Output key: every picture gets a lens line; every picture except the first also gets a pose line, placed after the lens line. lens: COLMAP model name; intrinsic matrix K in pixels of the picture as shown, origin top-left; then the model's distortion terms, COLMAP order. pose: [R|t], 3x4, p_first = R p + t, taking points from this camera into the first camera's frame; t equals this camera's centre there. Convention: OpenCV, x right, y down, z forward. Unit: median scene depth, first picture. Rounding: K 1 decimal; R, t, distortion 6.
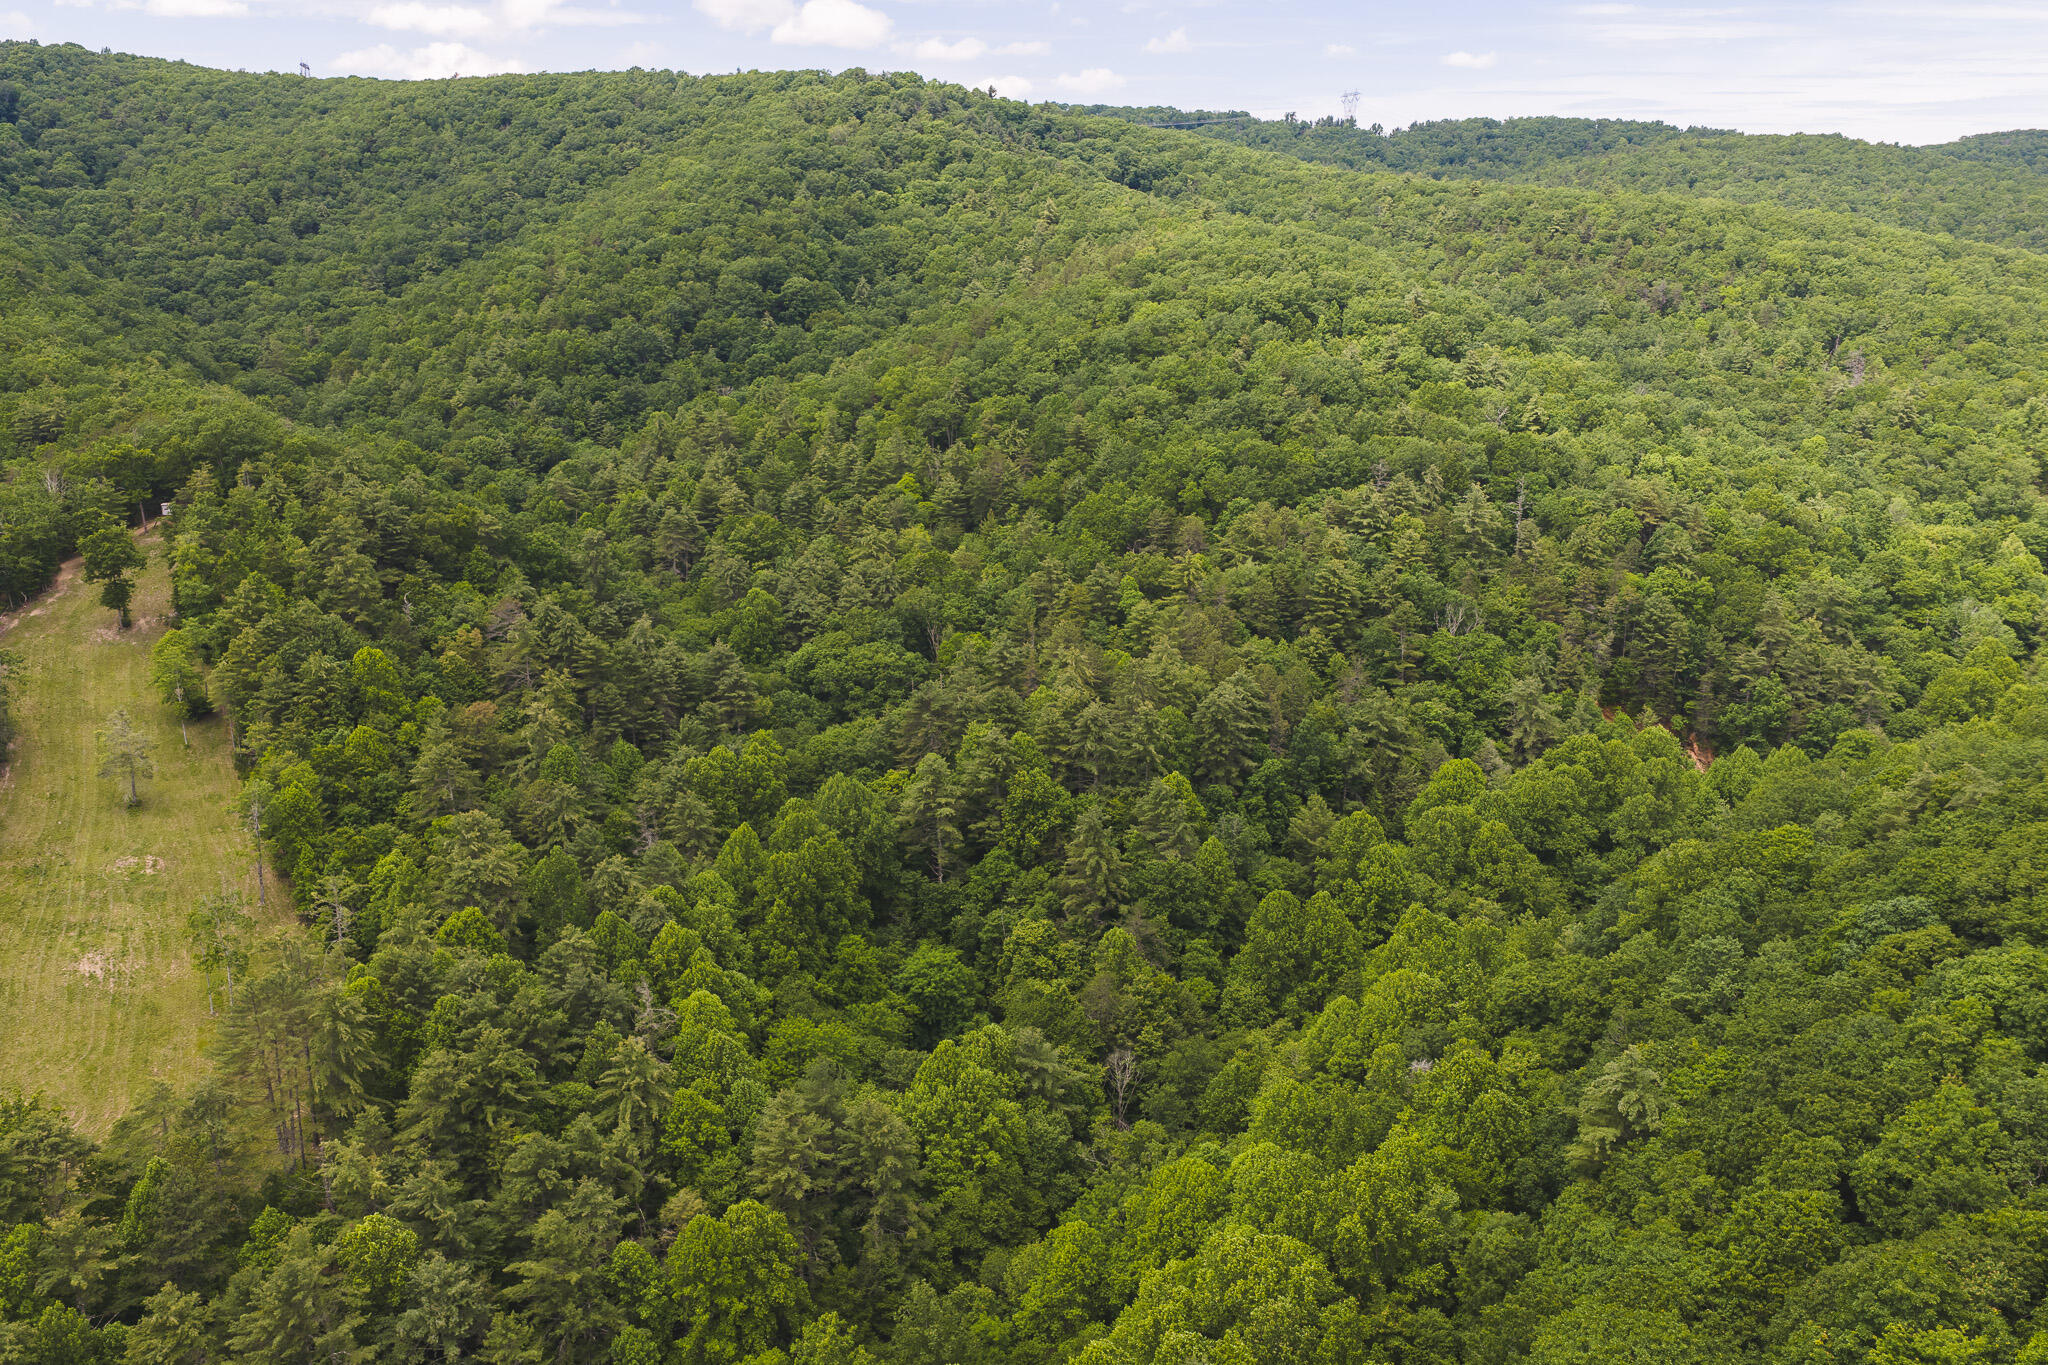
lens RADIAL K [[1724.5, 0, 1024.0], [0, 1724.5, 682.5], [0, 0, 1]] dist [0.022362, -0.009618]
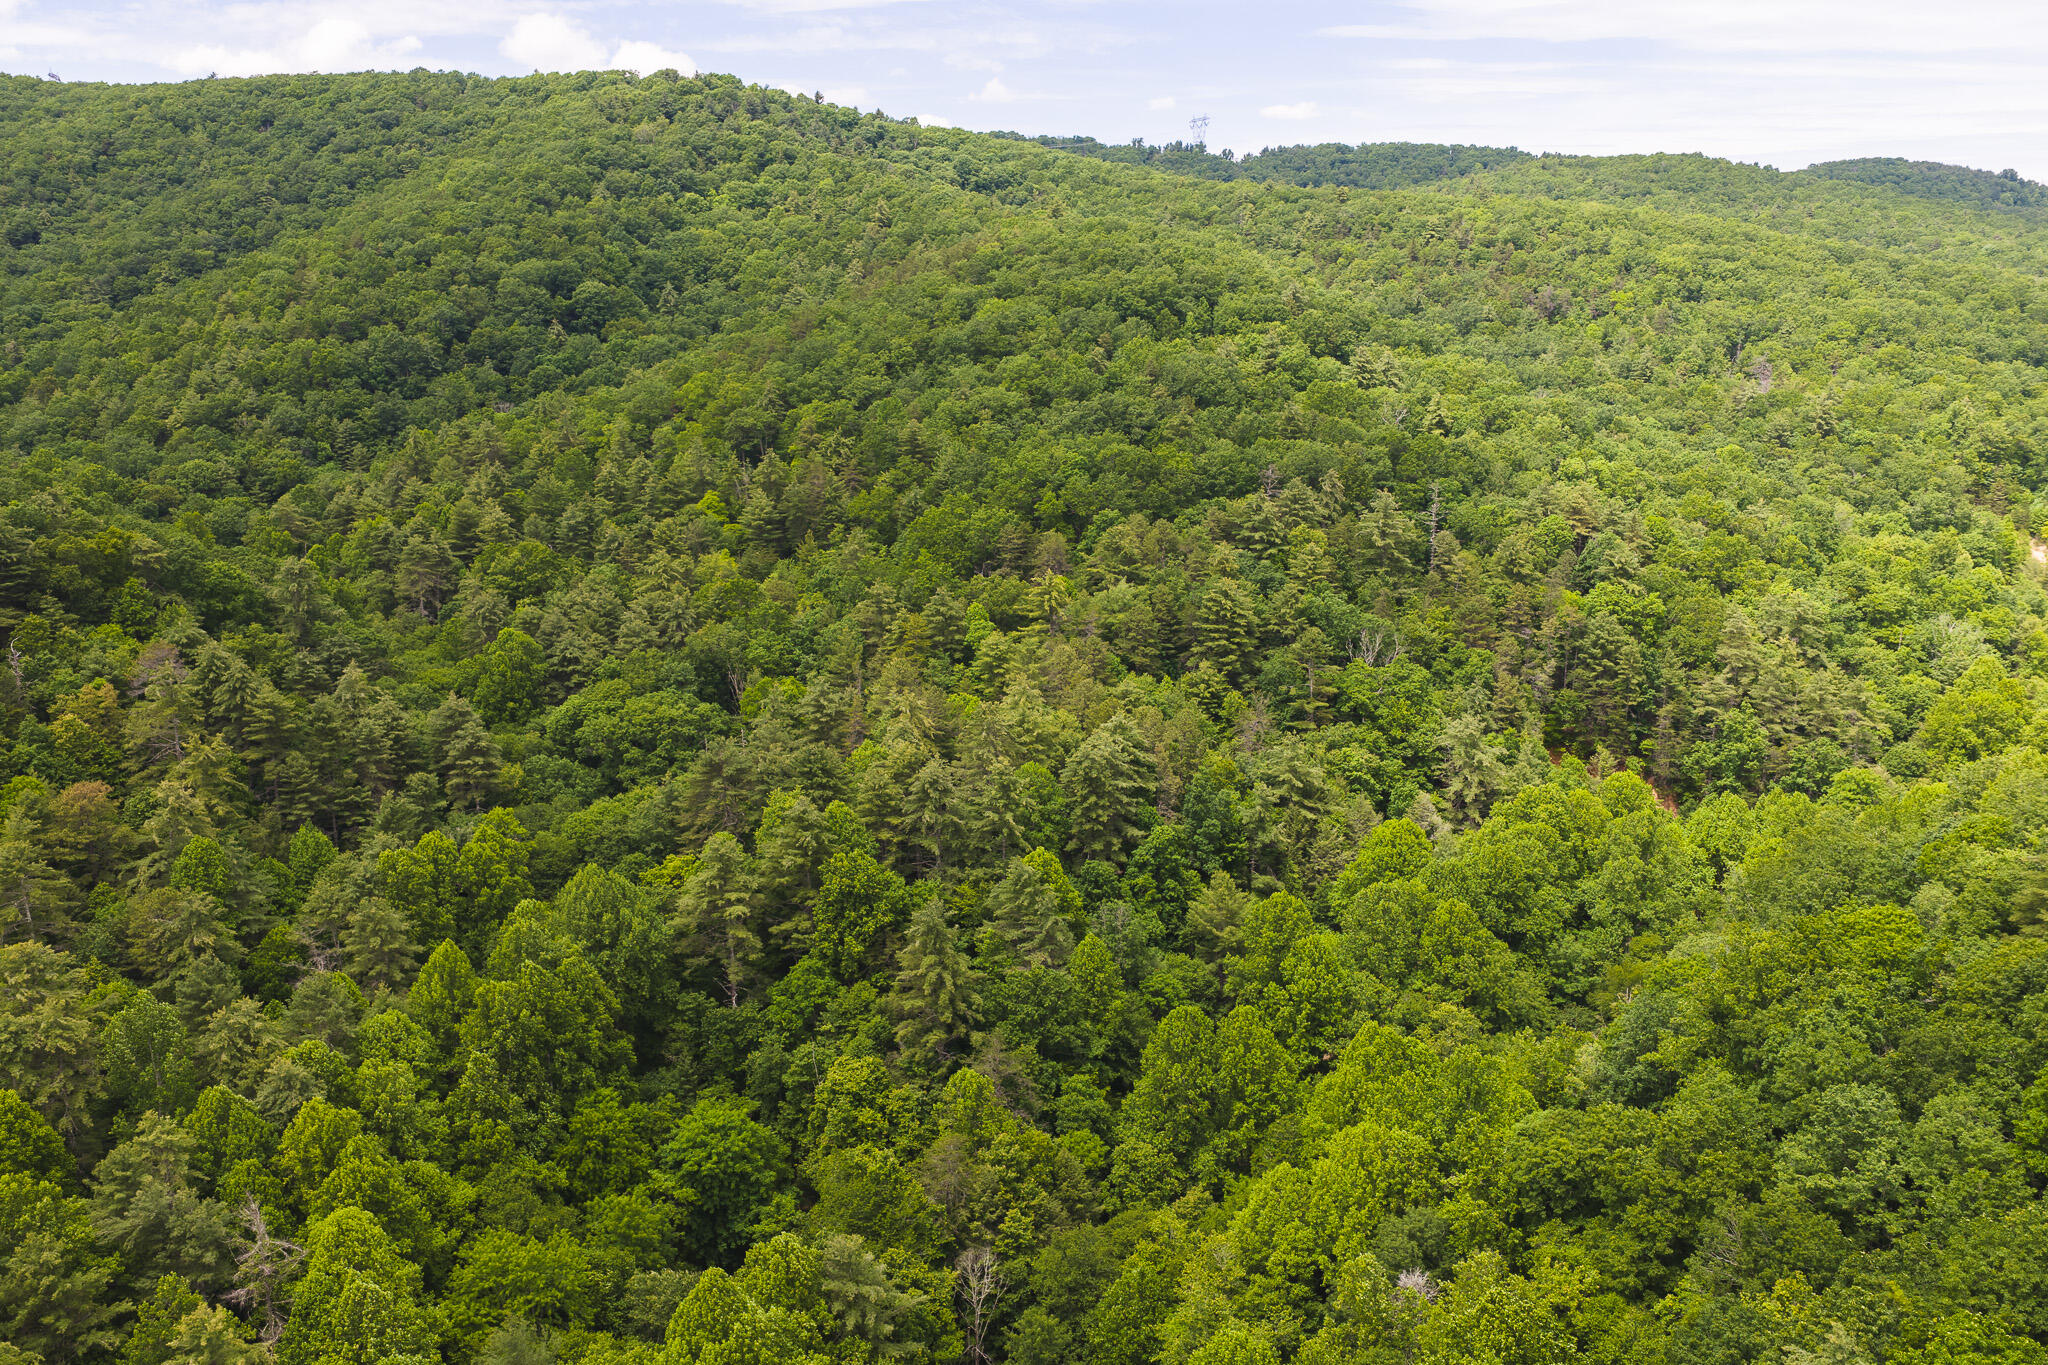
lens RADIAL K [[1724.5, 0, 1024.0], [0, 1724.5, 682.5], [0, 0, 1]] dist [0.022362, -0.009618]
pose [[0.996273, -0.022634, 0.083233, 0.013602], [0.025367, 0.999168, -0.031930, 0.002018], [-0.082441, 0.033922, 0.996018, 0.175876]]
